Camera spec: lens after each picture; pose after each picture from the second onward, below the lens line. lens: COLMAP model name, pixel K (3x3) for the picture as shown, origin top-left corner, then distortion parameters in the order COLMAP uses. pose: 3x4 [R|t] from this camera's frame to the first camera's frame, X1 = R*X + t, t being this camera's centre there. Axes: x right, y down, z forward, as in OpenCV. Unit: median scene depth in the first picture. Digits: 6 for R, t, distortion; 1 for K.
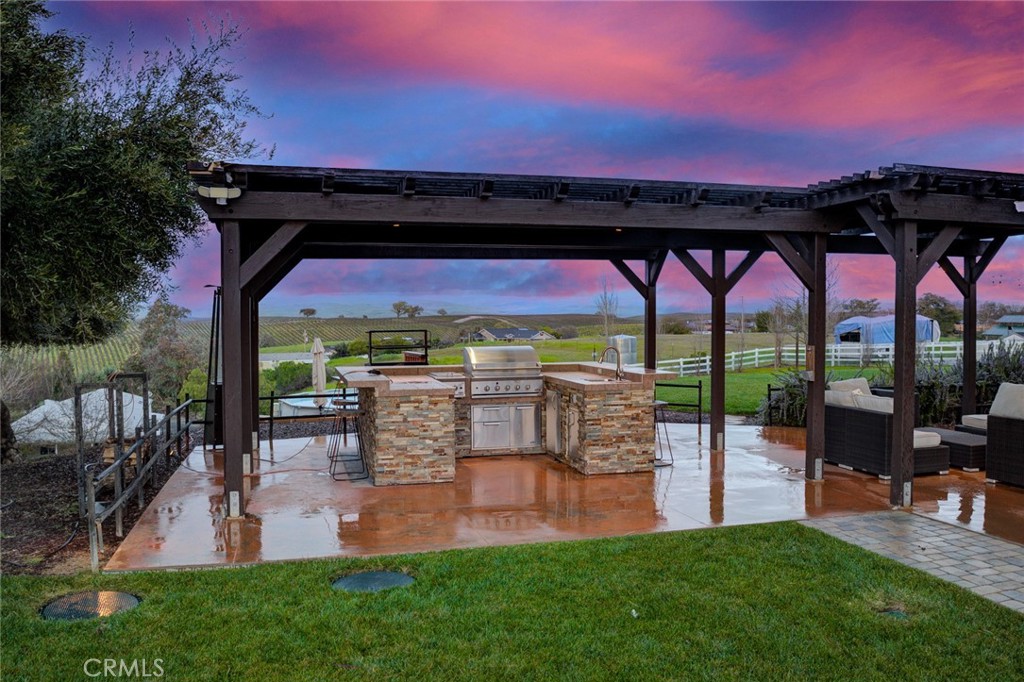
lens RADIAL K [[853.9, 0, 516.1], [0, 853.9, 331.3], [0, 0, 1]] dist [-0.094561, -0.033914]
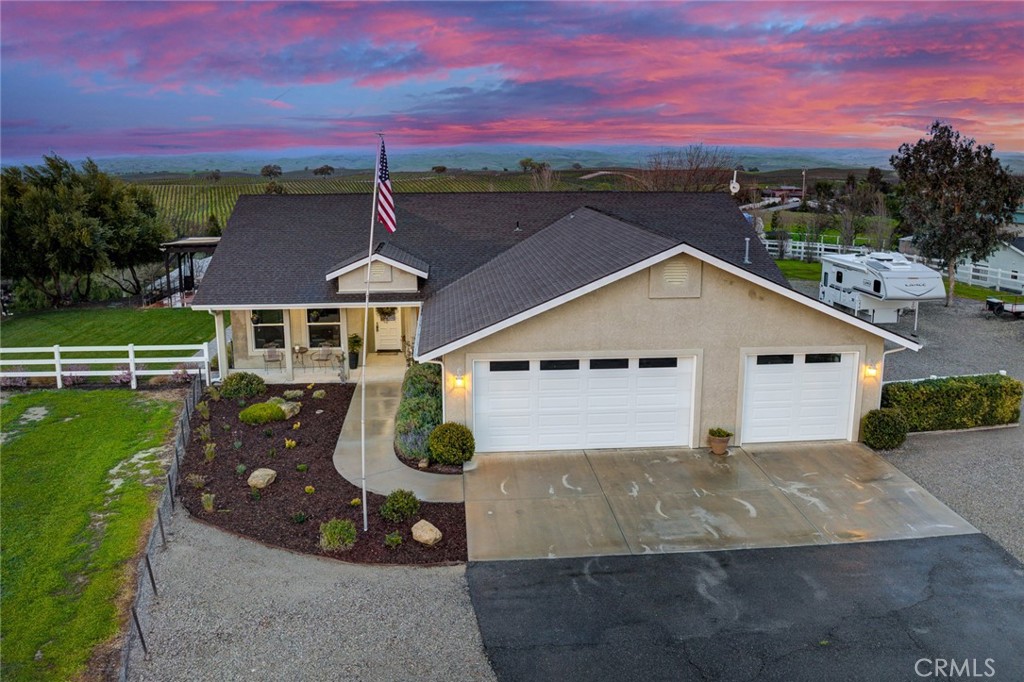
lens RADIAL K [[853.9, 0, 516.1], [0, 853.9, 331.3], [0, 0, 1]] dist [-0.094561, -0.033914]
pose [[0.984629, 0.033444, -0.171426, 2.091358], [-0.003164, 0.984751, 0.173944, -0.417955], [0.174629, -0.170728, 0.969720, -2.935069]]
